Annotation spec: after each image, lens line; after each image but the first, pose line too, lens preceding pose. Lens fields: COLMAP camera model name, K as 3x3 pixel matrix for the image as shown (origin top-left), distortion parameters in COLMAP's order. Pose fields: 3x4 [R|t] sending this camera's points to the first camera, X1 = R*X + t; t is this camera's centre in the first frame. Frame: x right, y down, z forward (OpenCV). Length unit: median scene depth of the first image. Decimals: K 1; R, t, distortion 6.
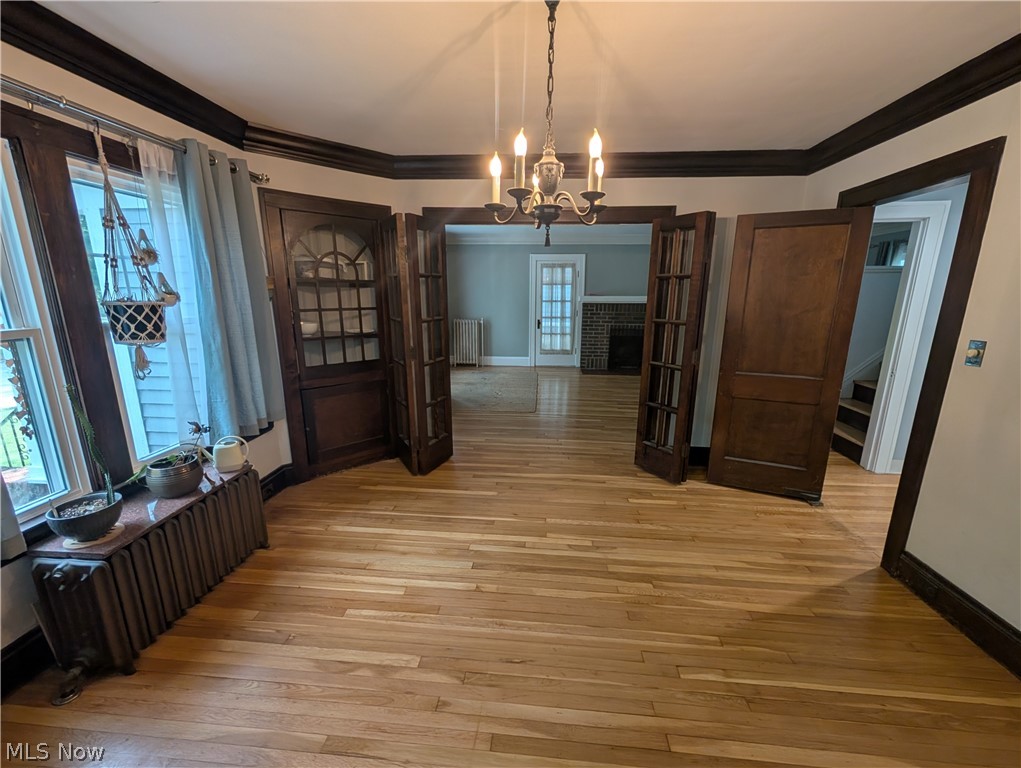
lens RADIAL K [[417.0, 0, 513.7], [0, 417.0, 388.8], [0, 0, 1]] dist [-0.002223, -0.000079]
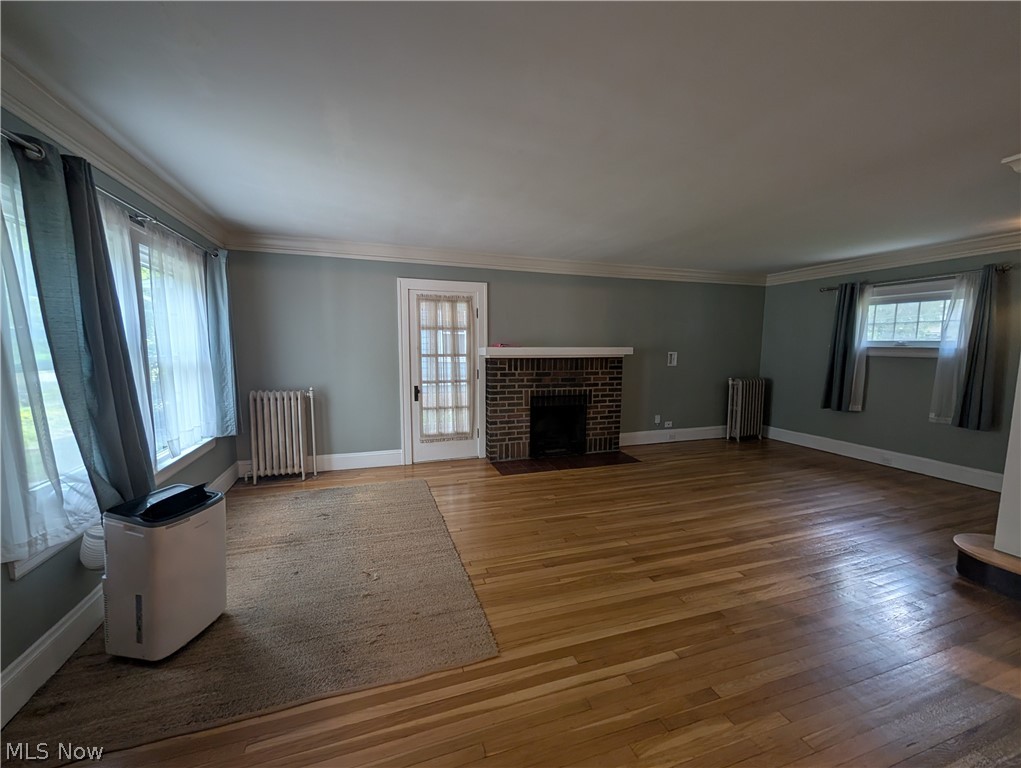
lens RADIAL K [[417.0, 0, 513.7], [0, 417.0, 388.8], [0, 0, 1]] dist [-0.002223, -0.000079]
pose [[0.914932, -0.042297, 0.401386, -0.132062], [0.088757, 0.991234, -0.097861, -0.231106], [-0.393728, 0.125162, 0.910666, 1.014833]]
